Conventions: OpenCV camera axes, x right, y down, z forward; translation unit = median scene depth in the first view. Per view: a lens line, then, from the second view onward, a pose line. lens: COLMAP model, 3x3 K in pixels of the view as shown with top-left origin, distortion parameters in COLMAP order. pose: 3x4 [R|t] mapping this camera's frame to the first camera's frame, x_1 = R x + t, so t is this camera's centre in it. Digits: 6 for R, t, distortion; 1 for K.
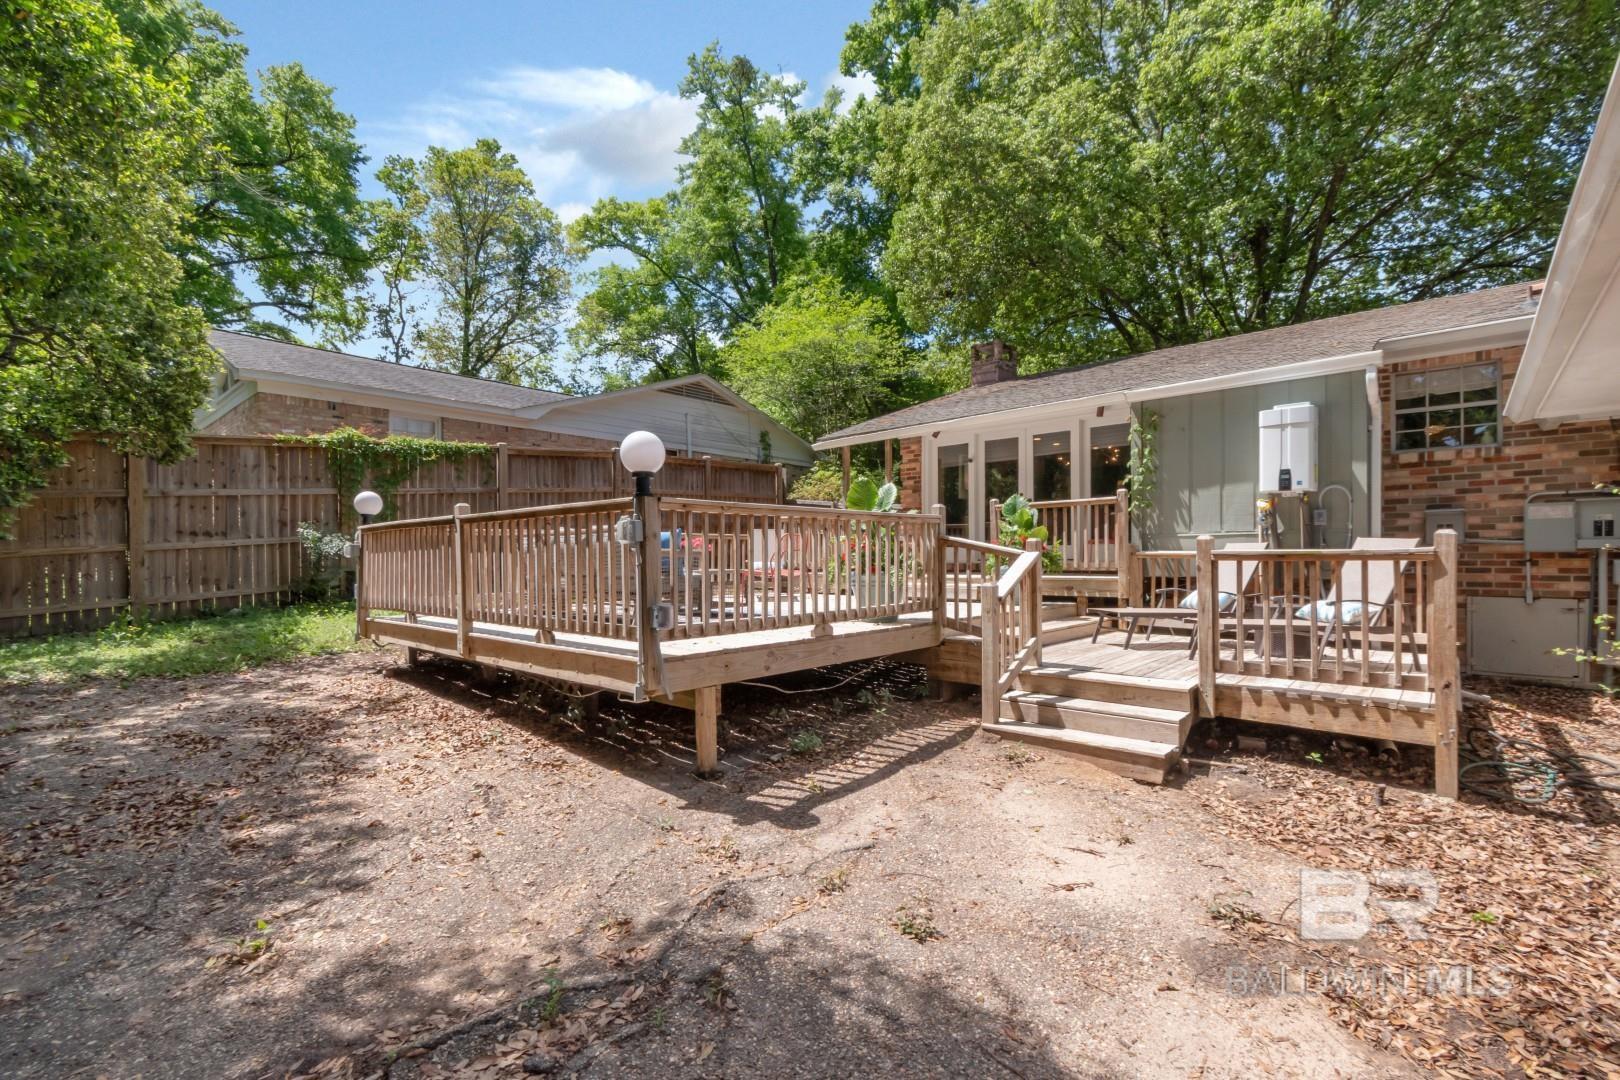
lens RADIAL K [[714.3, 0, 808.1], [0, 714.3, 544.9], [0, 0, 1]] dist [0.012341, 0.000029]
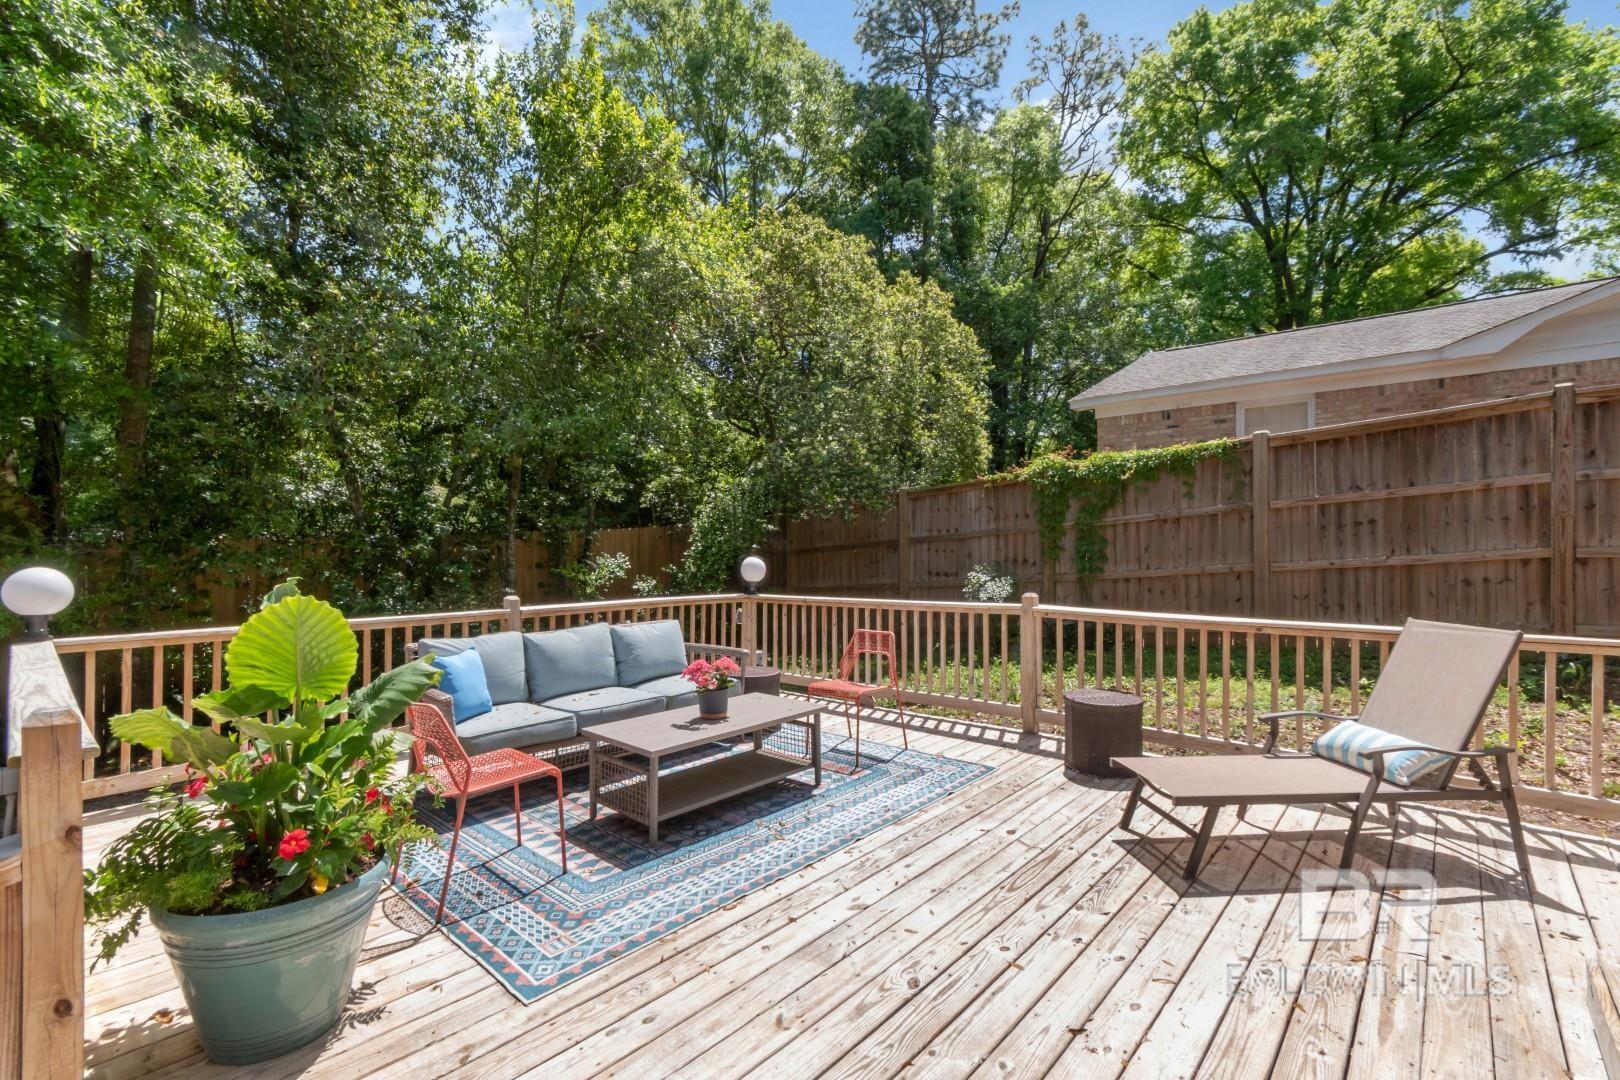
lens RADIAL K [[708.5, 0, 805.3], [0, 708.5, 543.8], [0, 0, 1]] dist [-0.000546, 0.000309]
pose [[0.006506, -0.001020, -0.999978, 0.361355], [0.021842, 0.999761, -0.000878, -0.096292], [0.999740, -0.021836, 0.006527, 1.118374]]
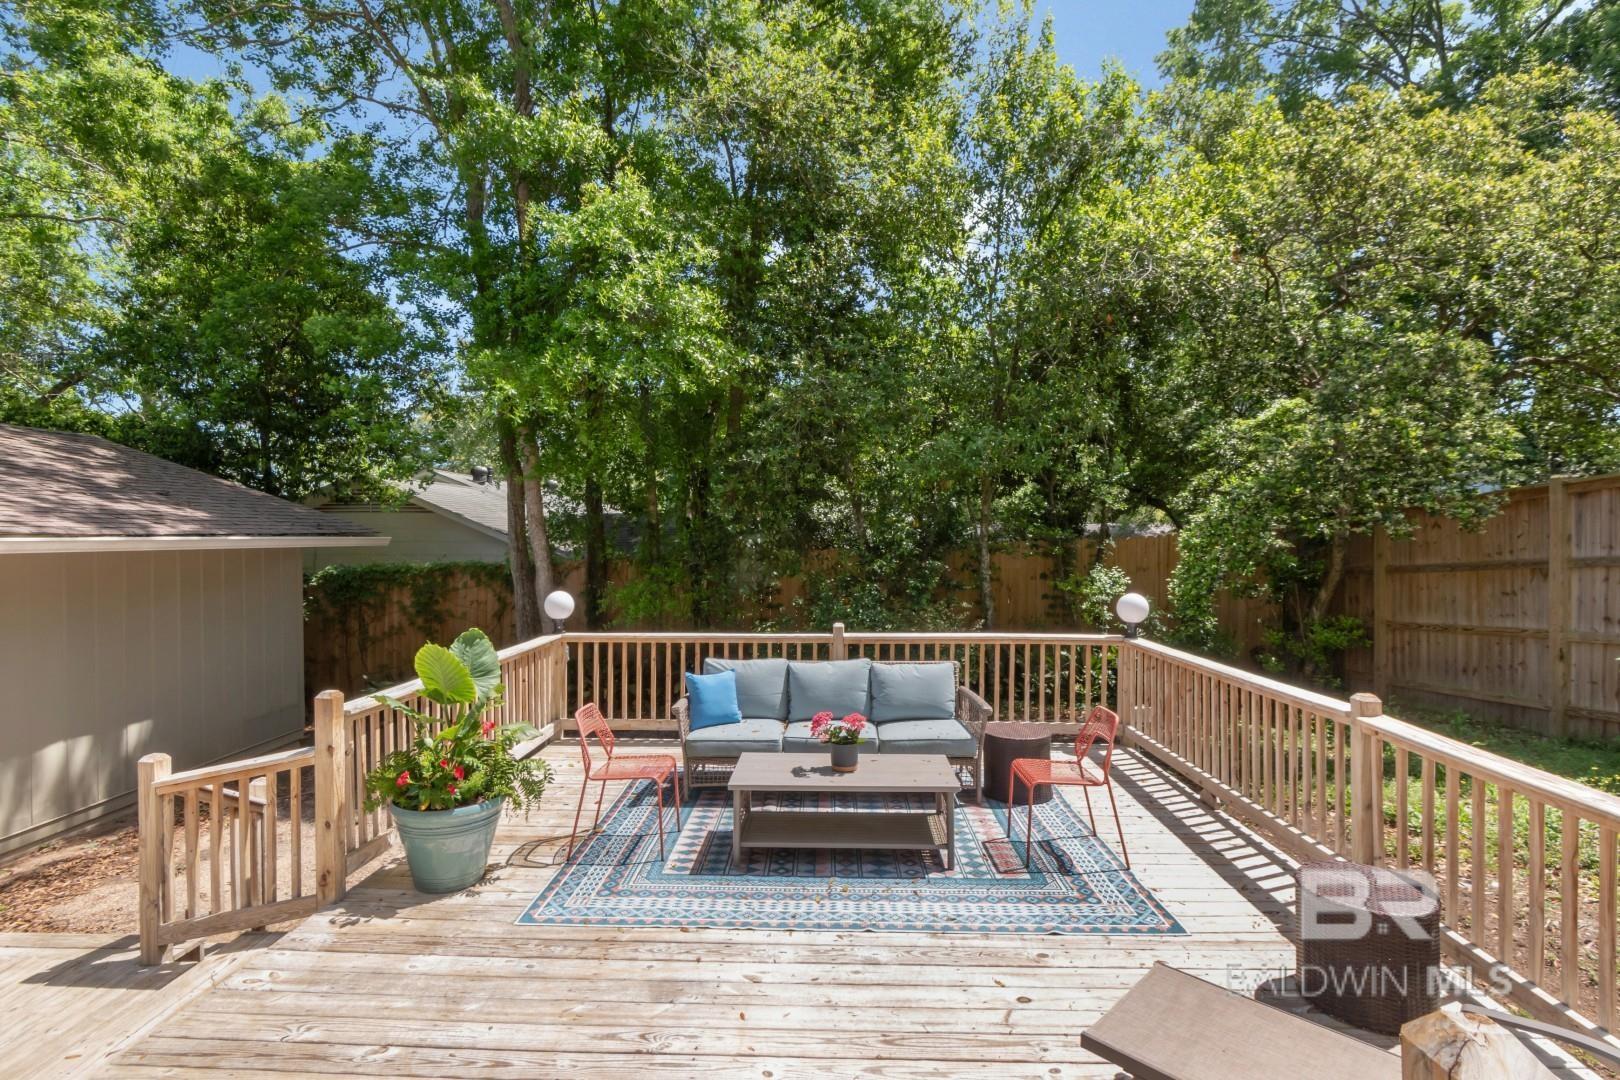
lens RADIAL K [[774.0, 0, 808.4], [0, 774.0, 543.1], [0, 0, 1]] dist [0.000346, -0.001014]
pose [[-0.761249, 0.012077, -0.648347, 0.229344], [0.016892, 0.999857, -0.001209, -0.145892], [0.648239, -0.011872, -0.761344, 1.516031]]
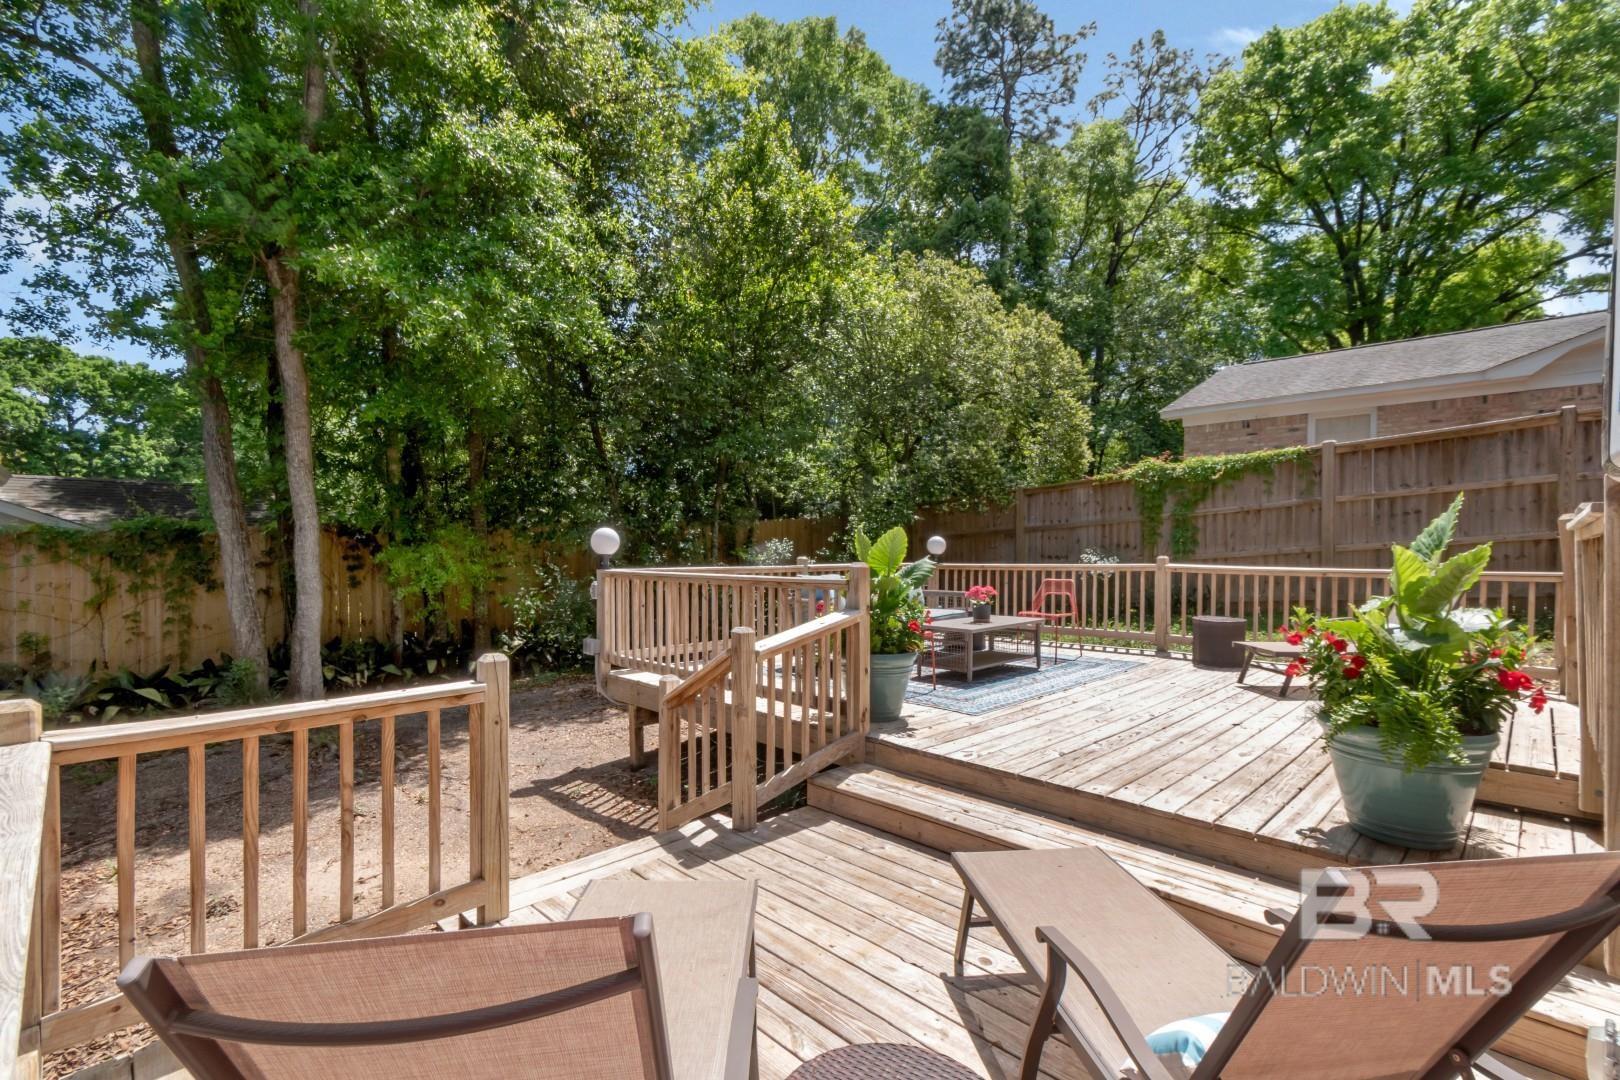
lens RADIAL K [[718.0, 0, 809.5], [0, 718.0, 555.4], [0, 0, 1]] dist [-0.002438, -0.001063]
pose [[-0.049583, 0.012502, -0.998692, 0.750621], [0.016135, 0.999801, 0.011715, -0.062087], [0.998640, -0.015533, -0.049775, 0.868031]]
